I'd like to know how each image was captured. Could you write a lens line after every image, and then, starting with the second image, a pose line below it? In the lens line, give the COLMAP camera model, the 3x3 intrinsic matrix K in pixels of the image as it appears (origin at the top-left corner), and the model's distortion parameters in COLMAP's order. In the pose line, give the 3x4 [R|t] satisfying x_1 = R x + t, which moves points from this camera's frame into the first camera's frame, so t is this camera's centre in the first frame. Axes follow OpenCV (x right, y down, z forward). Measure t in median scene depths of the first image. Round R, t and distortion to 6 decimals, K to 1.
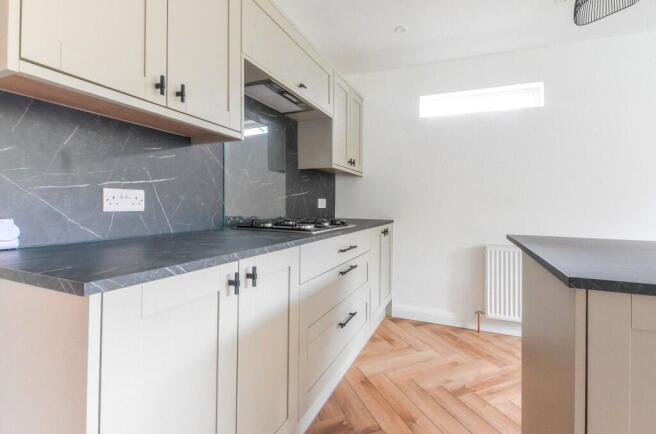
lens RADIAL K [[288.2, 0, 348.9], [0, 288.2, 201.5], [0, 0, 1]] dist [0.000851, 0.000064]
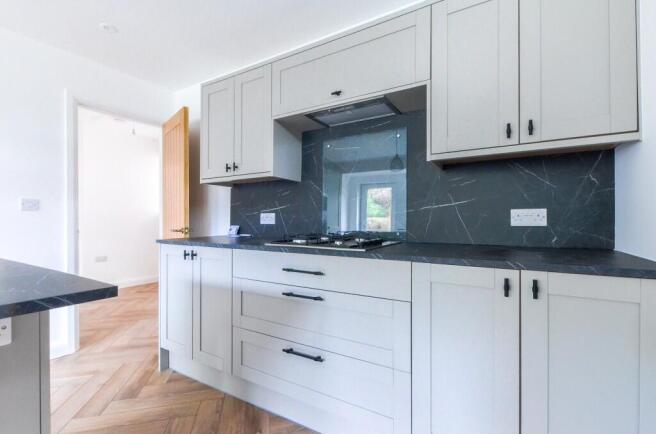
lens RADIAL K [[290.3, 0, 330.4], [0, 290.3, 224.9], [0, 0, 1]] dist [0.001259, 0.000070]
pose [[-0.172250, 0.009772, -0.985005, 0.691496], [0.010862, 0.999909, 0.008020, 0.016385], [0.984993, -0.009317, -0.172340, 1.032608]]
